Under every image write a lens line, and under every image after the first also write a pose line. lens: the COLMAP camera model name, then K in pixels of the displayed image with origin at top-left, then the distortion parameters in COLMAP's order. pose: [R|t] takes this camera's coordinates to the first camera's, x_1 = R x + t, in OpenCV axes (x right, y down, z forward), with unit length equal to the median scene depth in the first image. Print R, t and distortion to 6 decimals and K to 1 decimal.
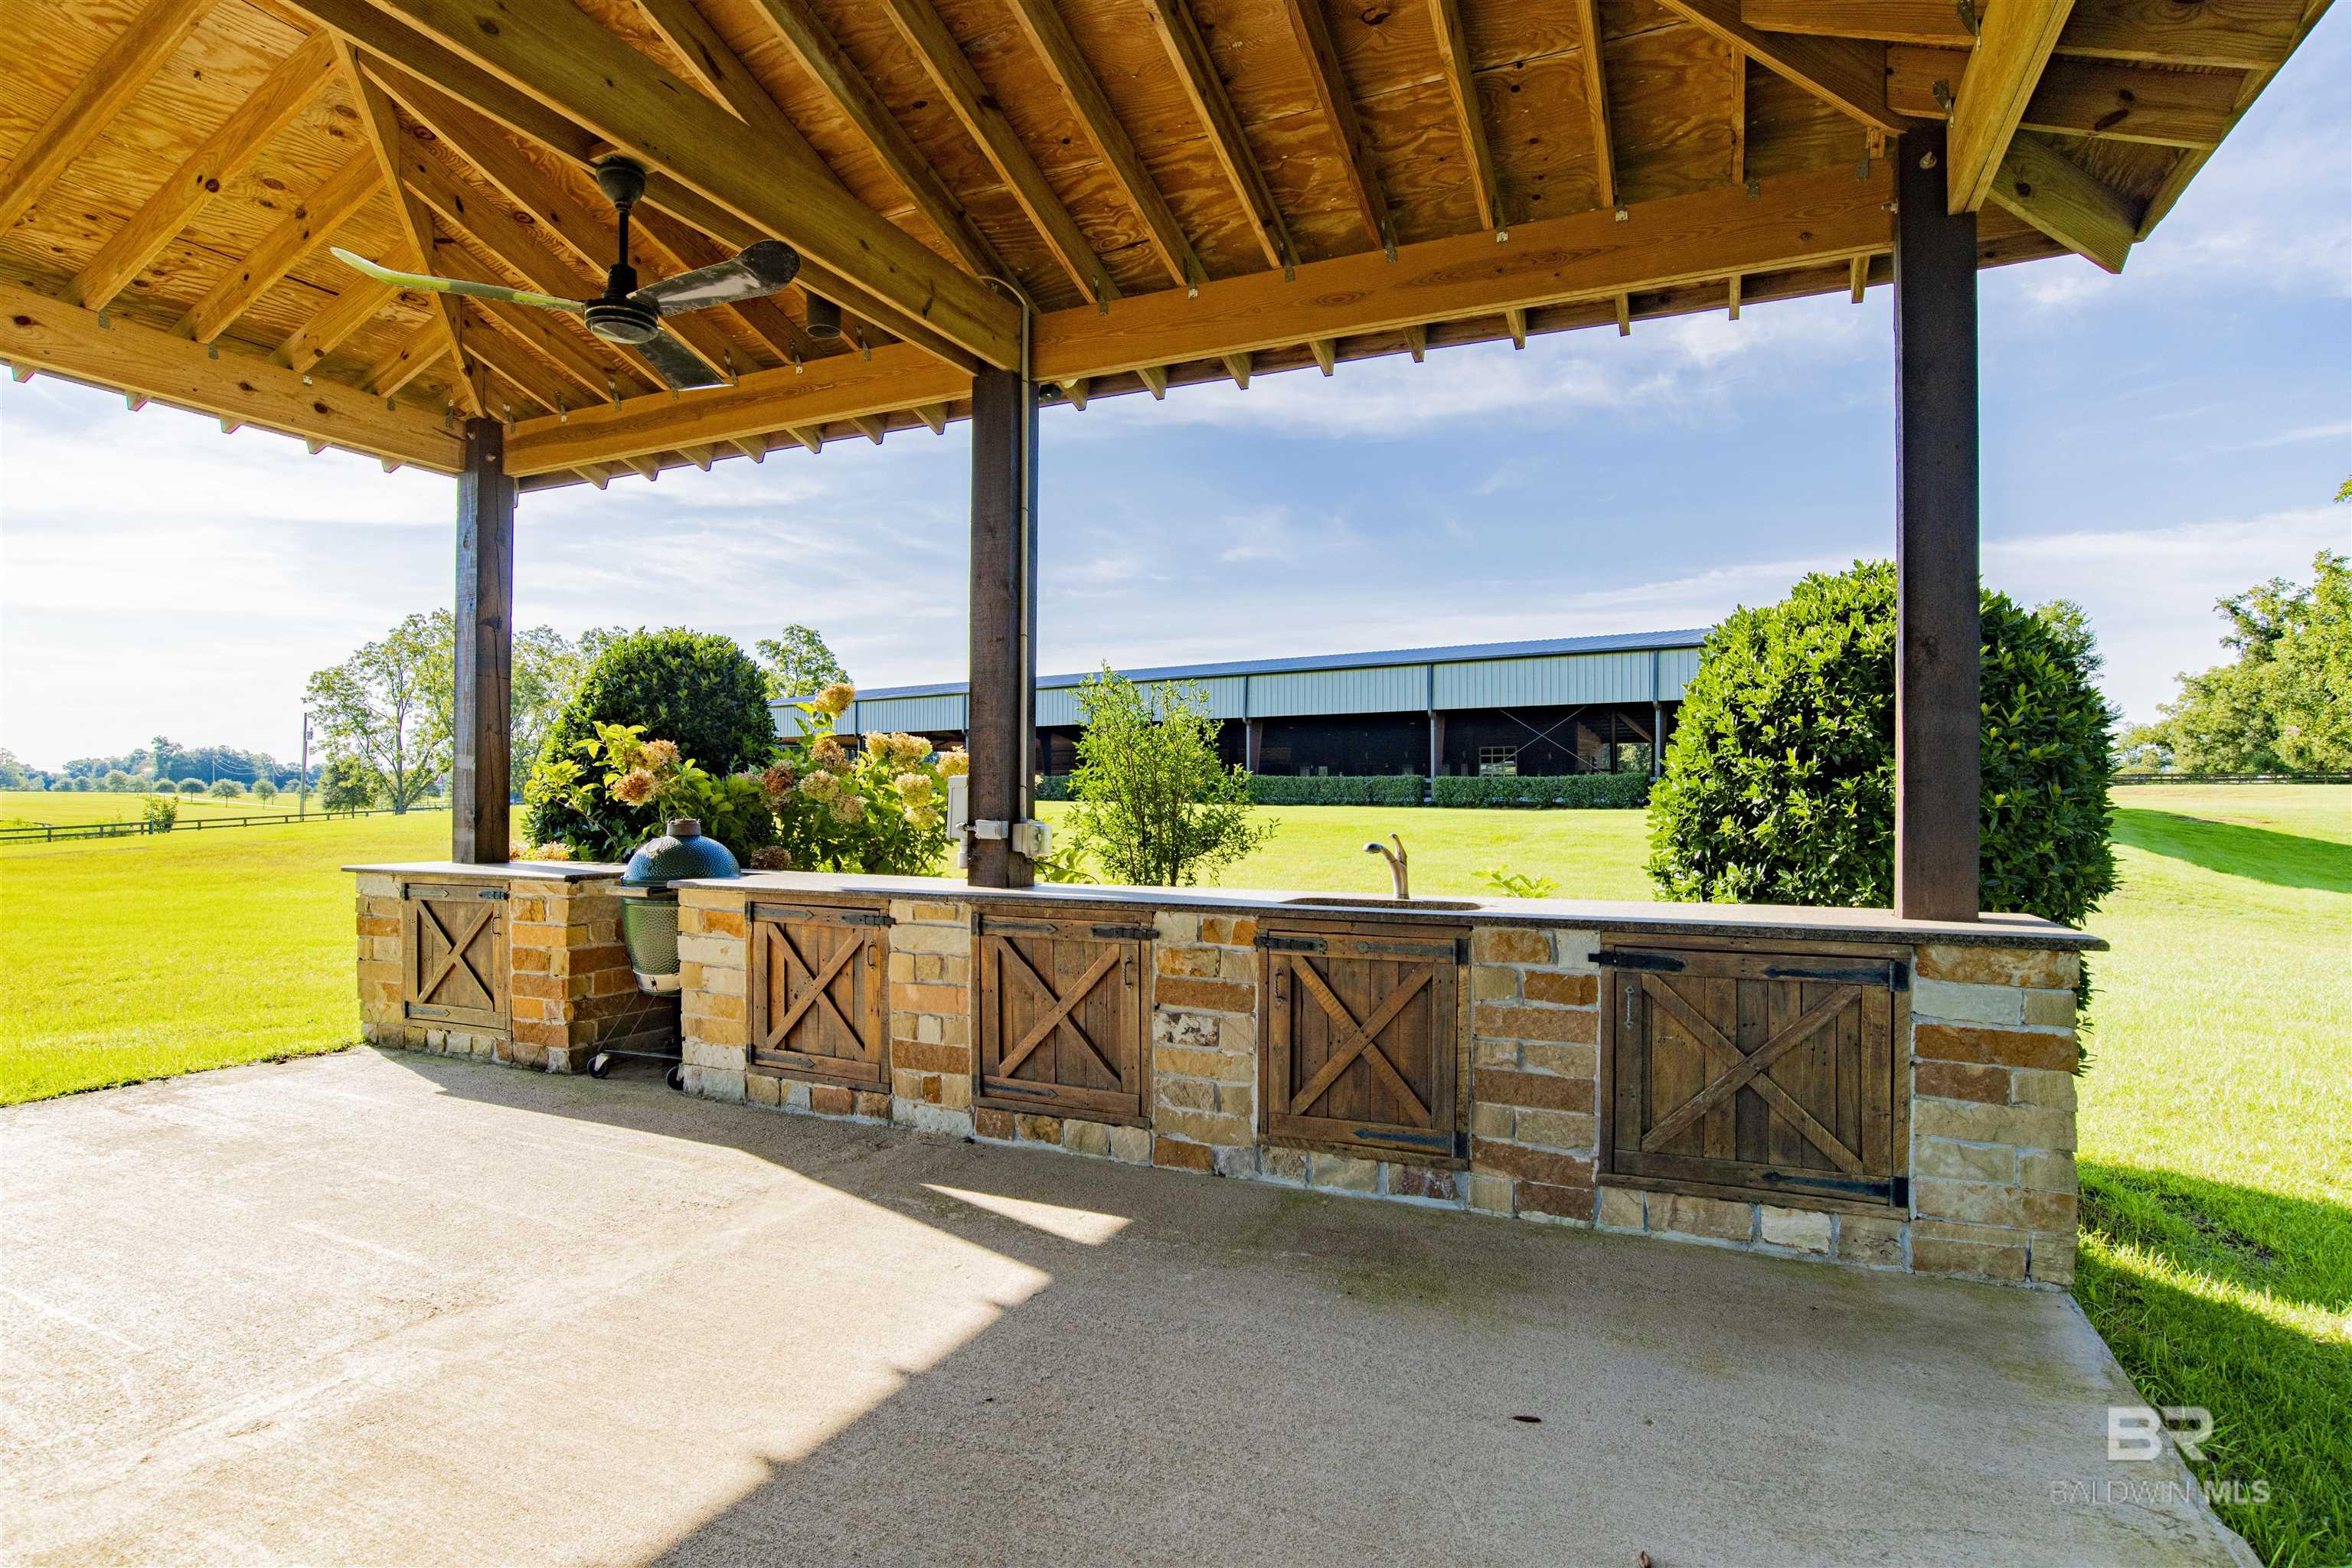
lens RADIAL K [[1166.4, 0, 1172.2], [0, 1166.4, 787.1], [0, 0, 1]] dist [-0.005526, -0.000181]
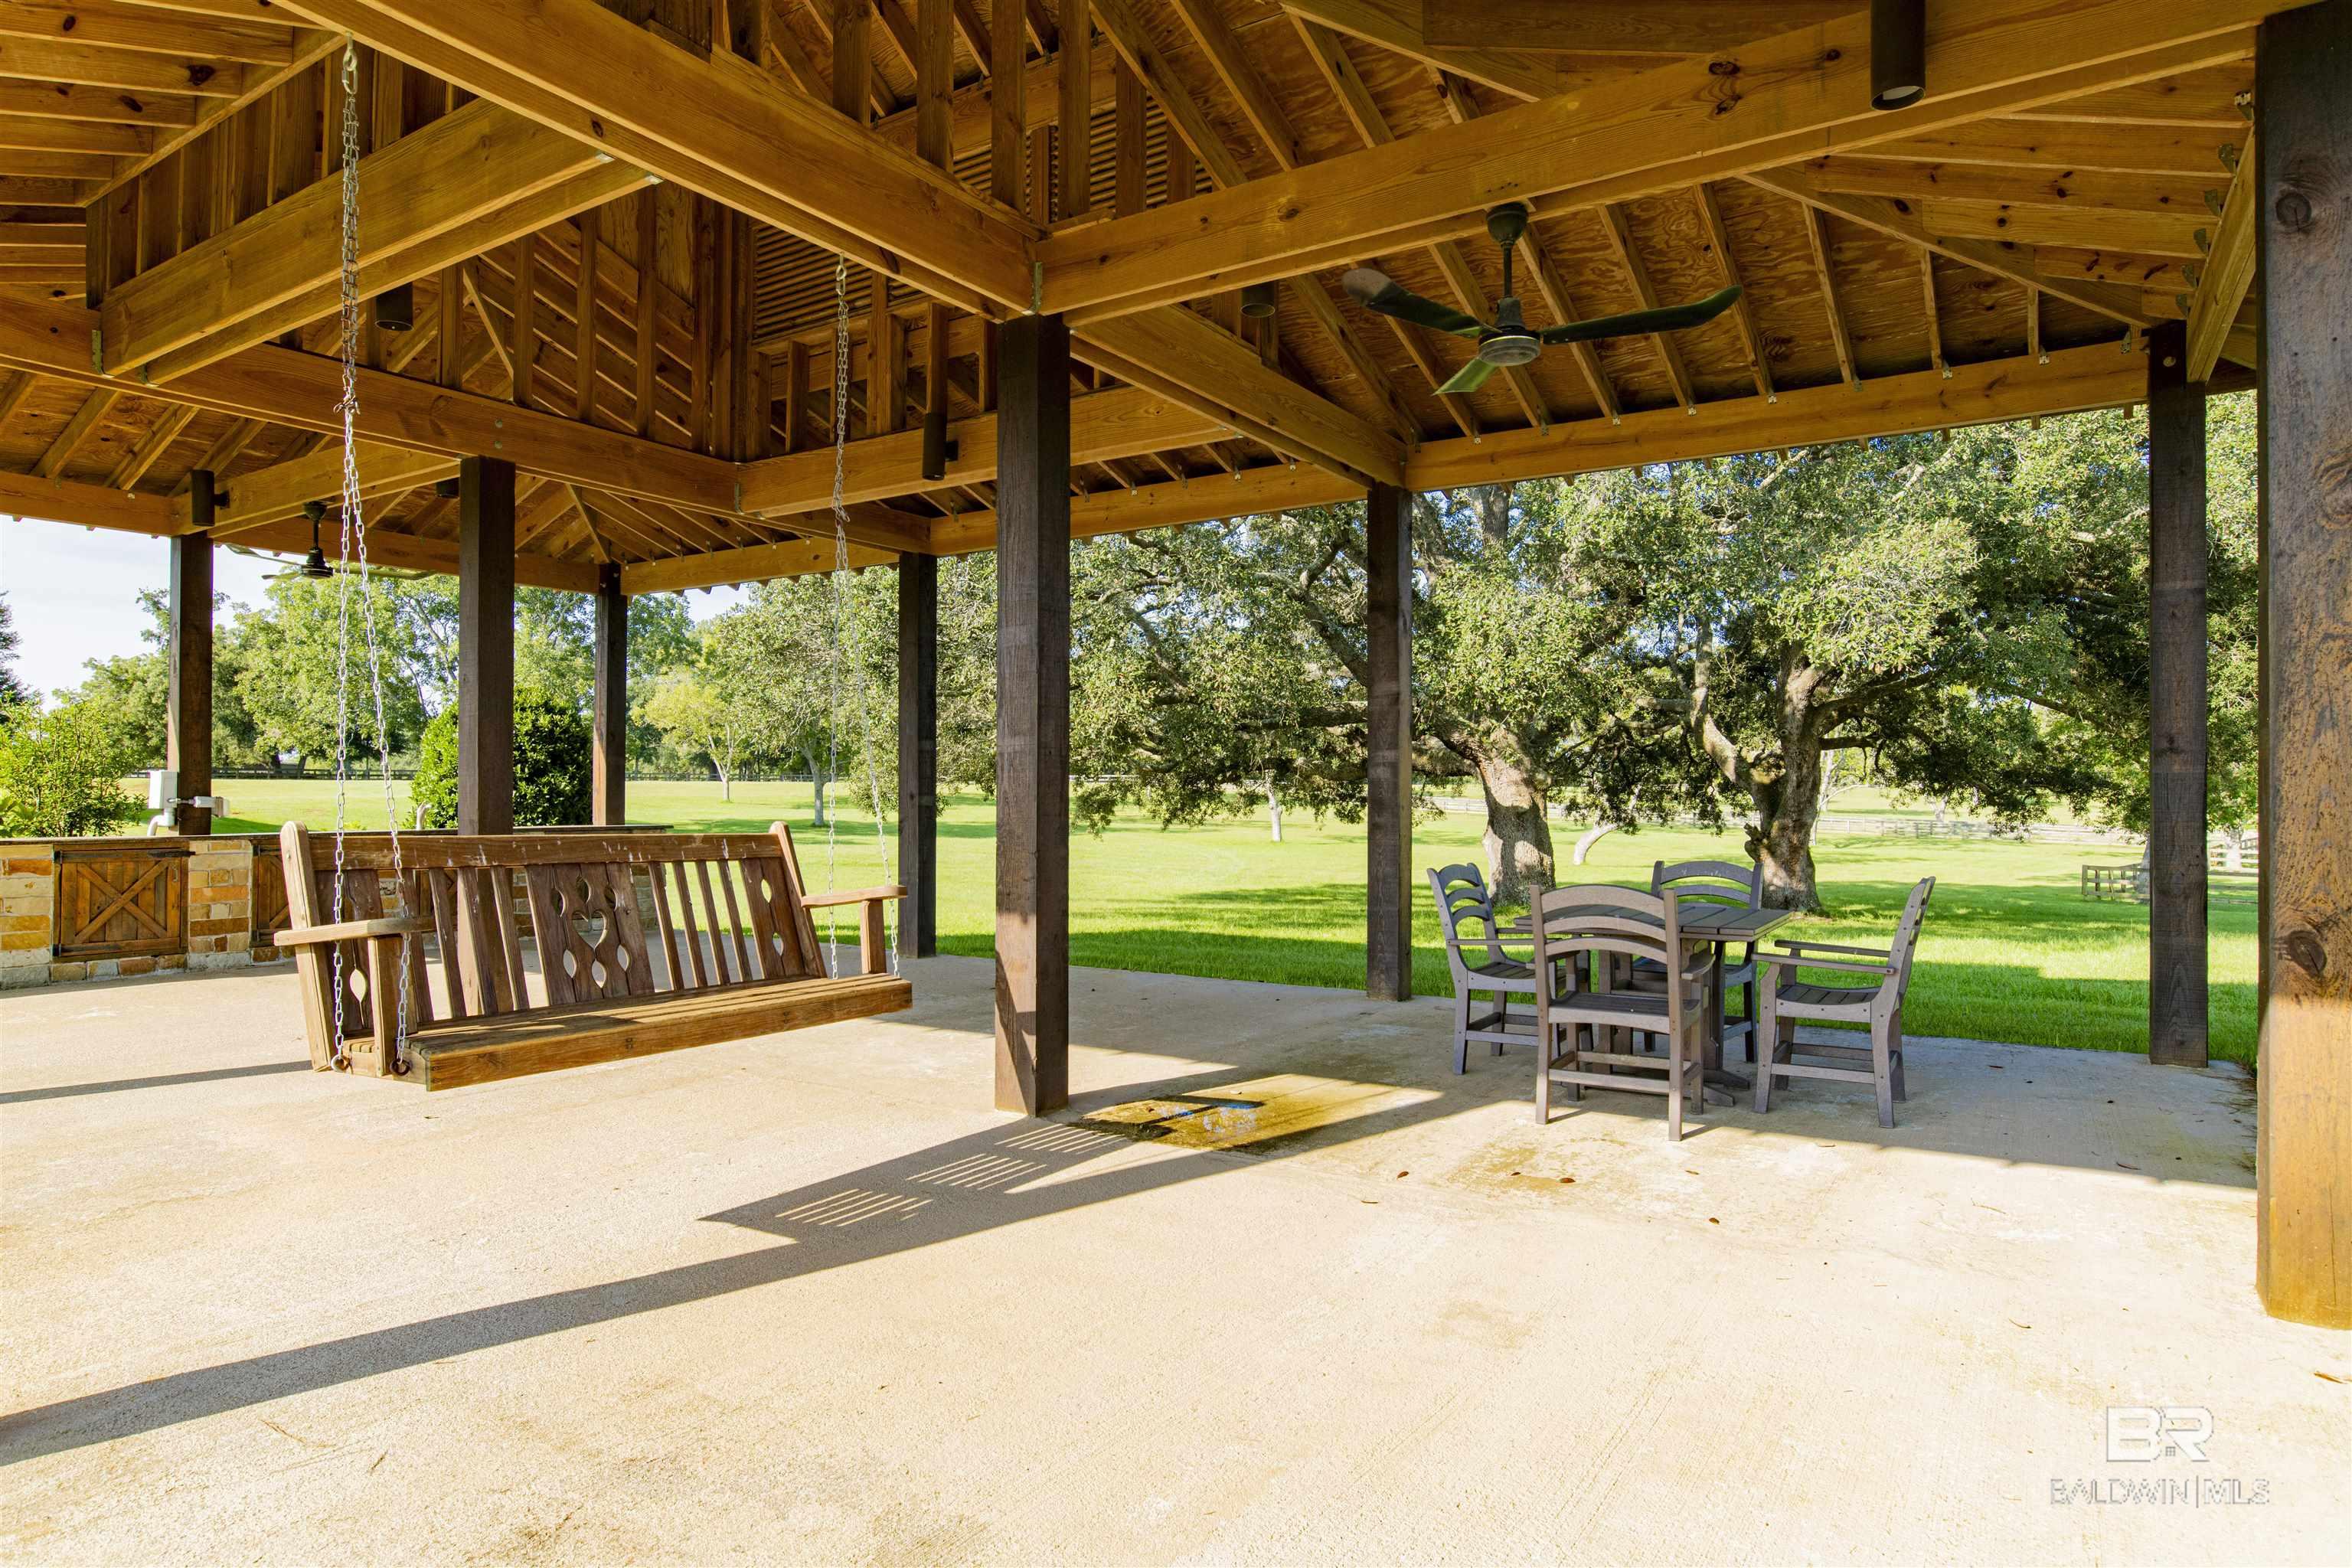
lens RADIAL K [[1339.2, 0, 1175.2], [0, 1339.2, 786.0], [0, 0, 1]] dist [-0.003832, -0.000649]
pose [[0.143548, 0.002836, 0.989639, -2.021772], [-0.007032, 0.999974, -0.001845, 0.006088], [-0.989618, -0.006694, 0.143564, -0.757122]]
